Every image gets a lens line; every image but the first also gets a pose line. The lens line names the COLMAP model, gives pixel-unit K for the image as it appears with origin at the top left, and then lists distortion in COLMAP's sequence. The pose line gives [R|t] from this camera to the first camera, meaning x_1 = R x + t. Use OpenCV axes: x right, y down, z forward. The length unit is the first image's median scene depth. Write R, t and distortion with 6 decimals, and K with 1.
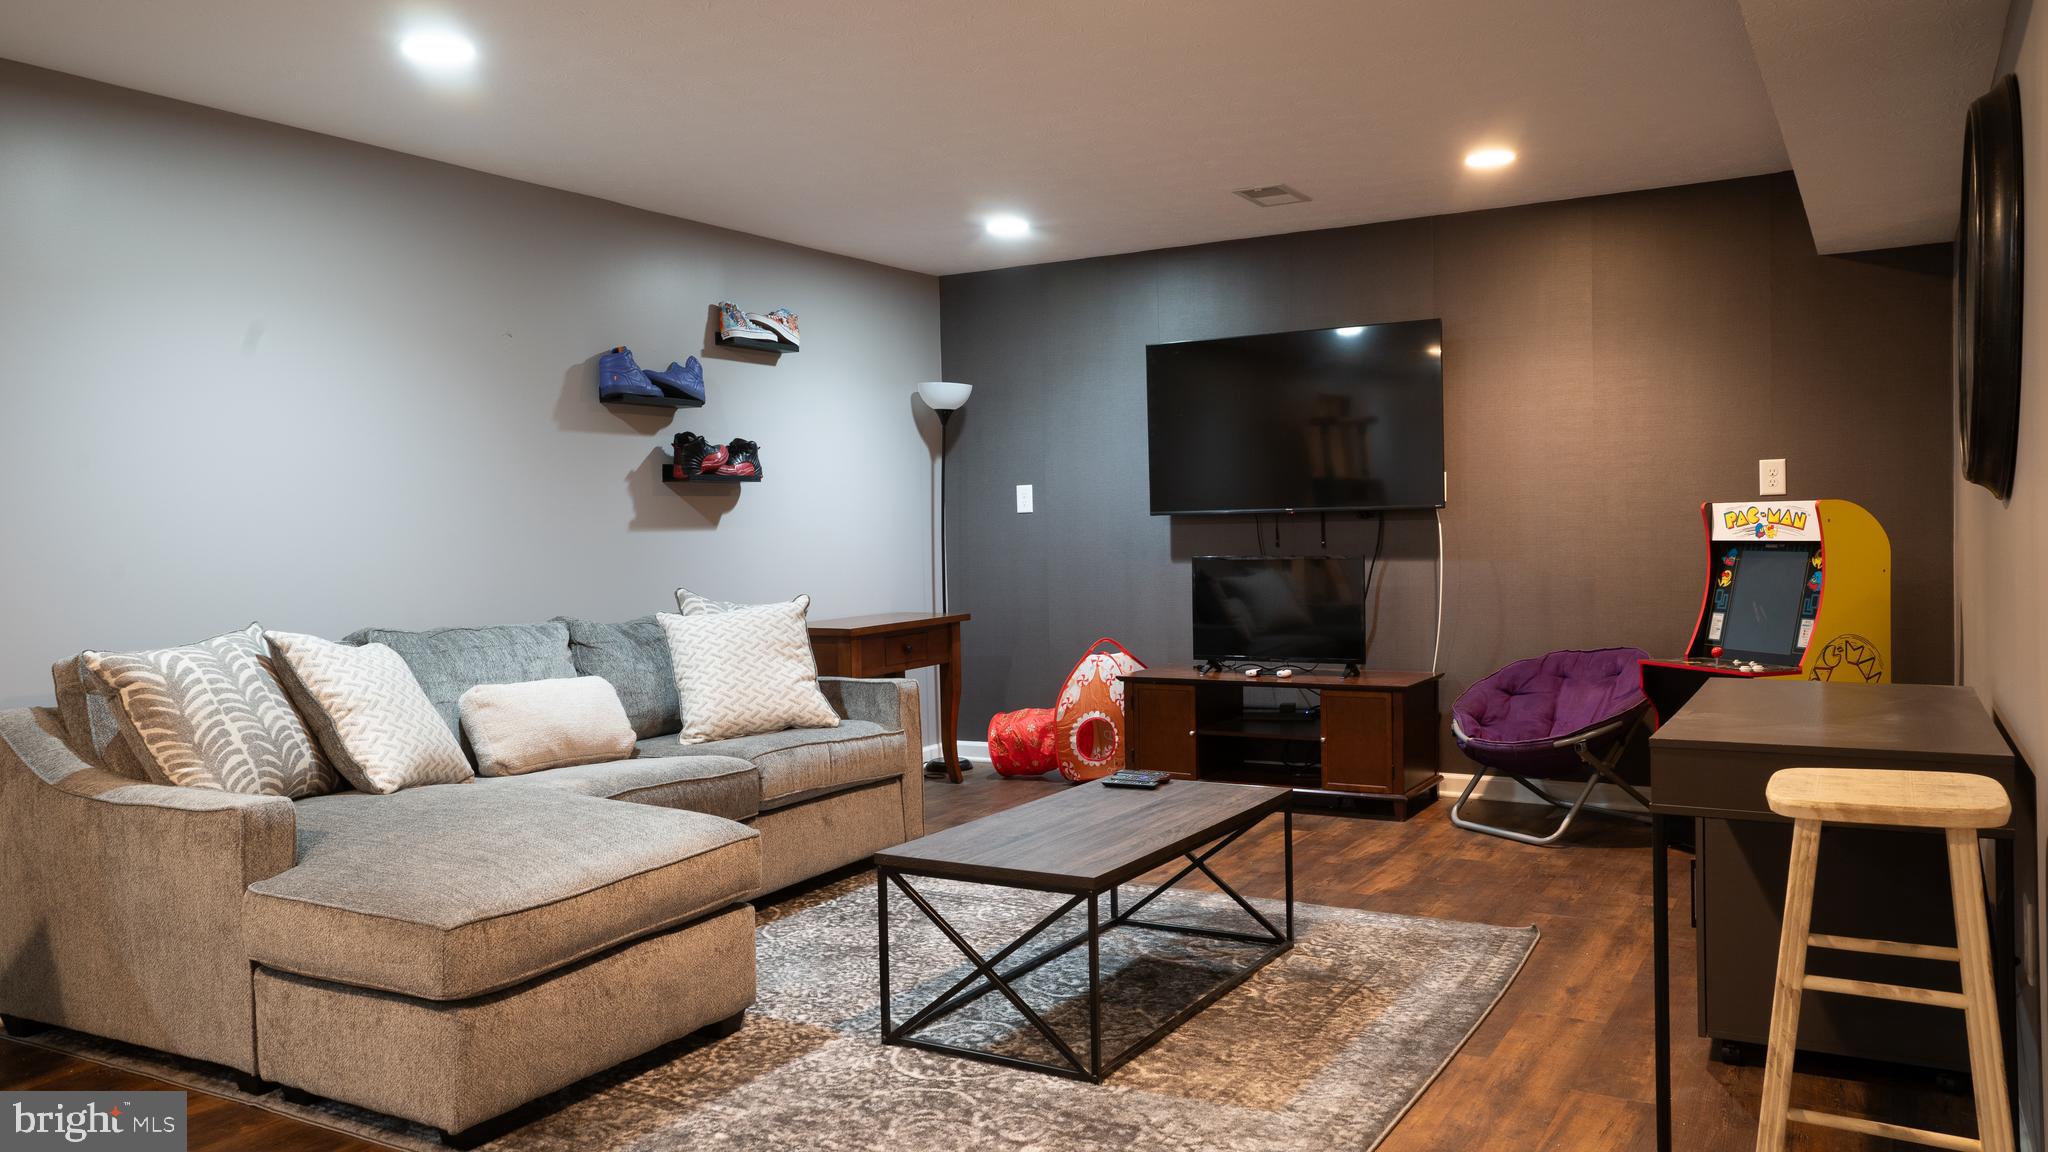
lens RADIAL K [[1502.9, 0, 1020.4], [0, 1502.9, 569.3], [0, 0, 1]] dist [0.009580, 0.007059]
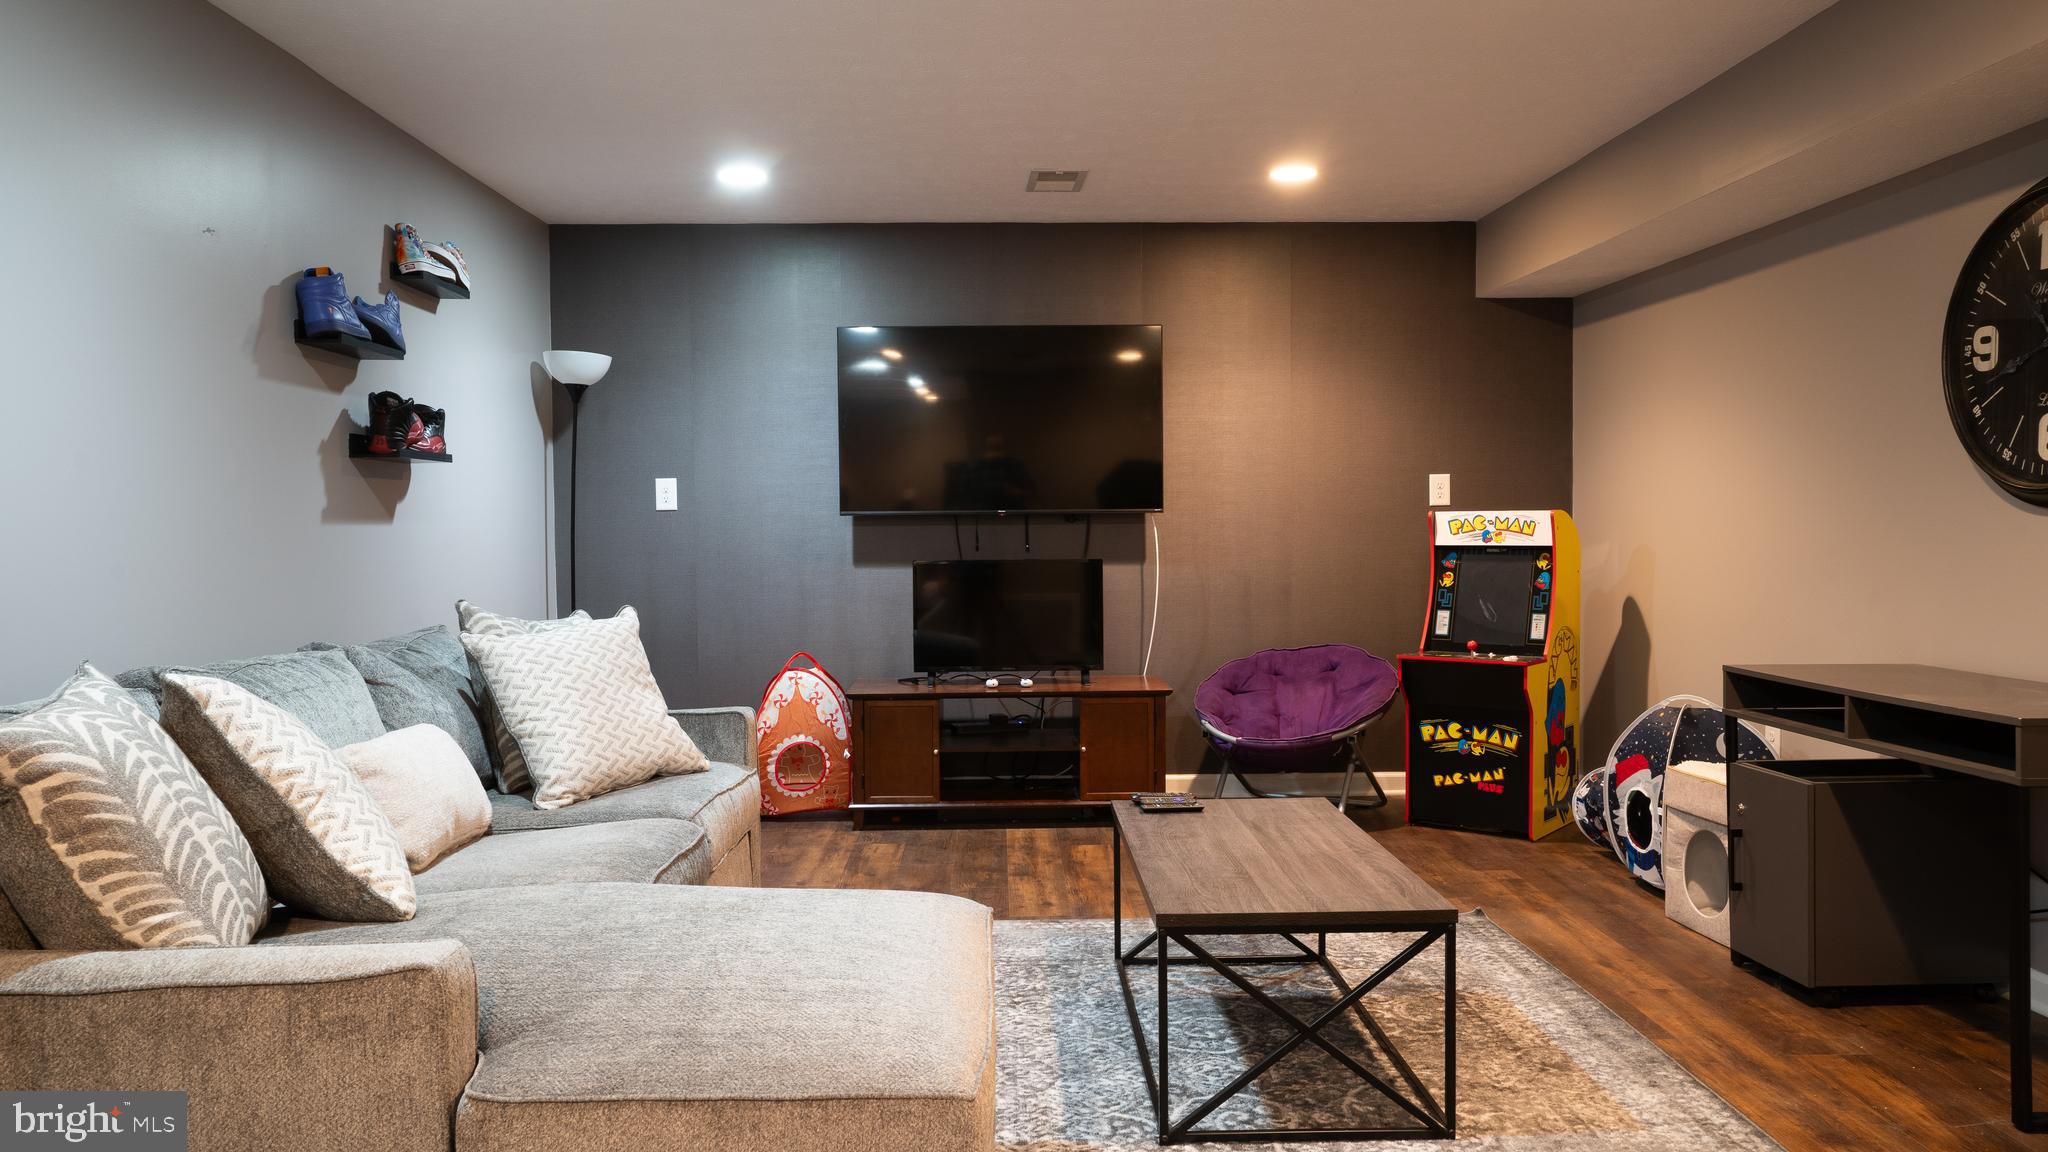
lens RADIAL K [[1502.9, 0, 1027.2], [0, 1502.9, 572.5], [0, 0, 1]] dist [0.009580, 0.007059]
pose [[0.847975, -0.003064, 0.530028, -0.397757], [0.005700, 0.999978, -0.003338, 0.003057], [-0.530006, 0.005852, 0.847974, 0.228847]]
